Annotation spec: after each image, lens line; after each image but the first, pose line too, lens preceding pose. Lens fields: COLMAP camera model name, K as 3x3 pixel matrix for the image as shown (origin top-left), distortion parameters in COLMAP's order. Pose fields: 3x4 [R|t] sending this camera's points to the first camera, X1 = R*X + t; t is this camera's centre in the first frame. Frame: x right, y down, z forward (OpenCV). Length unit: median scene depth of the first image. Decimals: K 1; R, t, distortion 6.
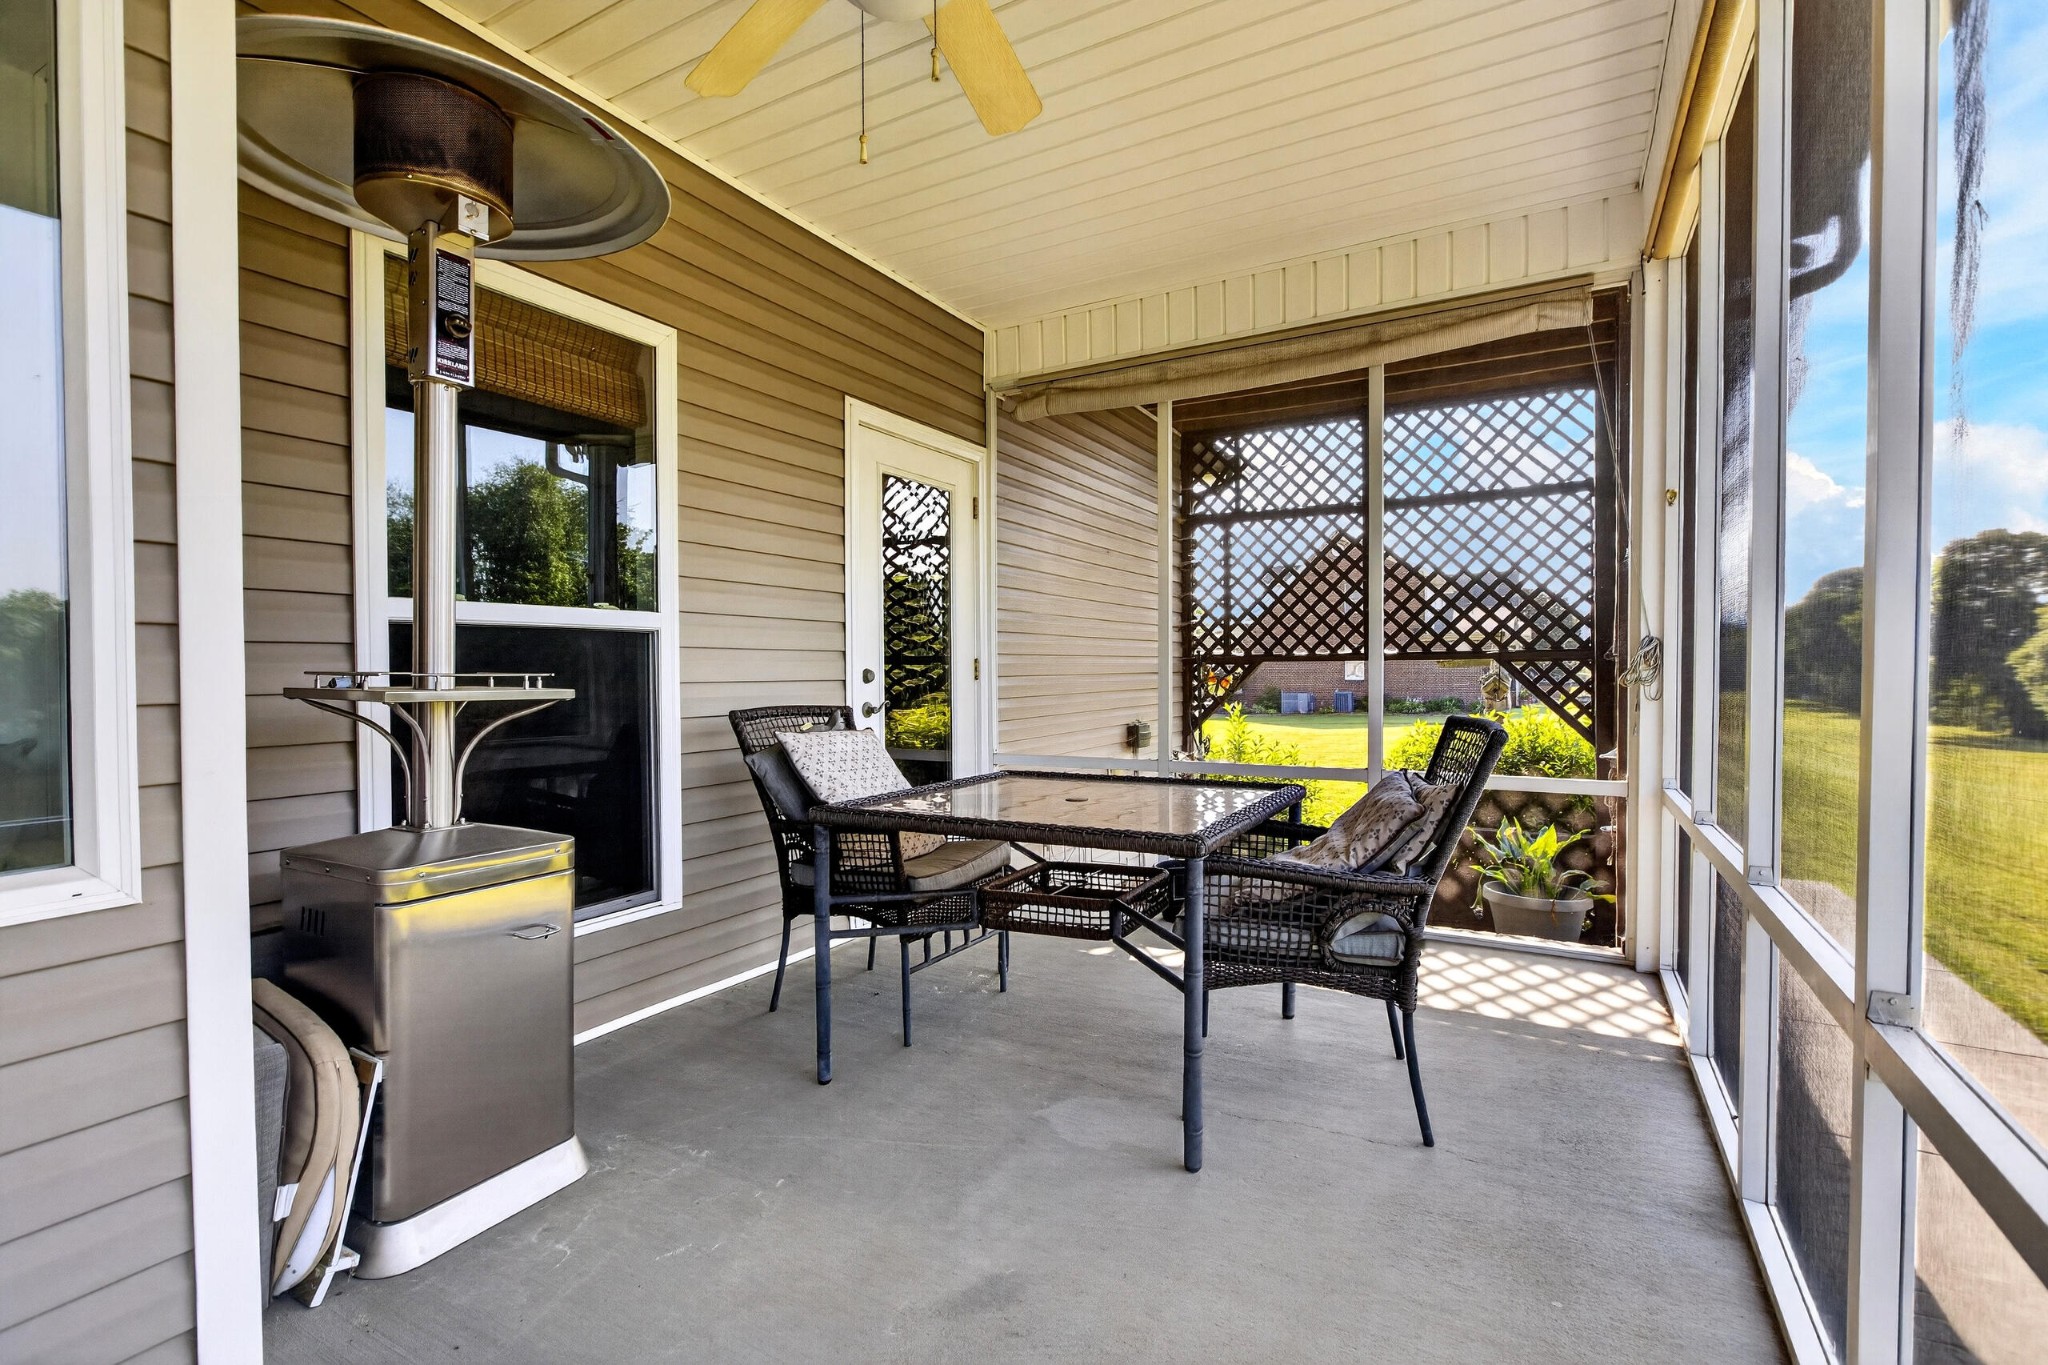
lens RADIAL K [[927.2, 0, 1028.6], [0, 927.2, 685.6], [0, 0, 1]] dist [-0.001758, -0.000111]
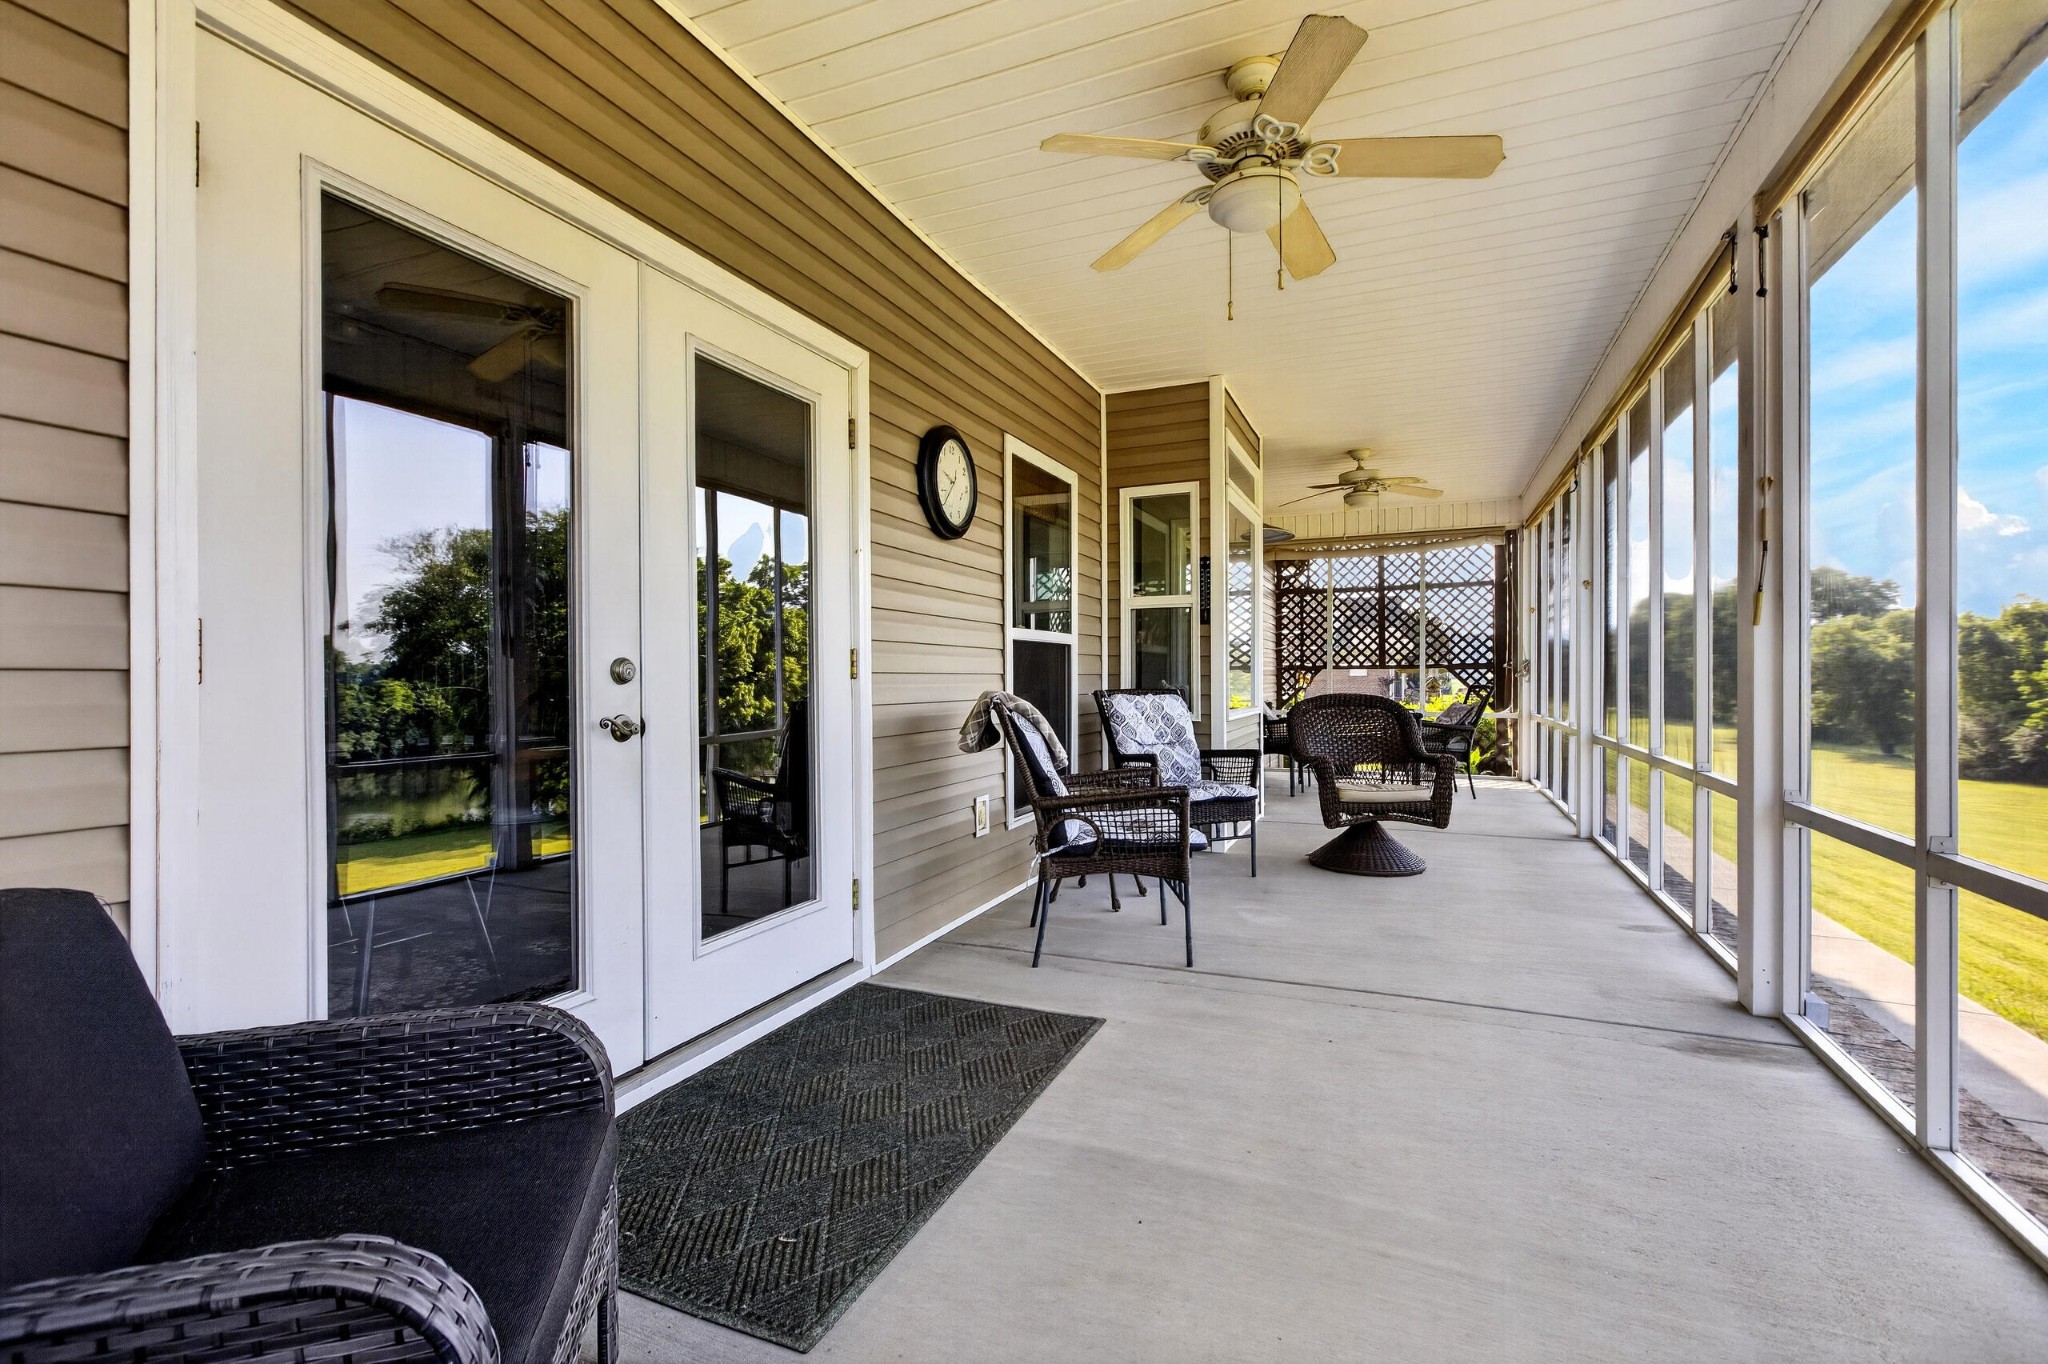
lens RADIAL K [[927.2, 0, 1014.0], [0, 927.2, 681.0], [0, 0, 1]] dist [-0.001758, -0.000111]
pose [[0.994206, 0.002183, 0.107472, -0.633106], [-0.000500, 0.999877, -0.015682, 0.030660], [-0.107493, 0.015537, 0.994084, -0.875762]]
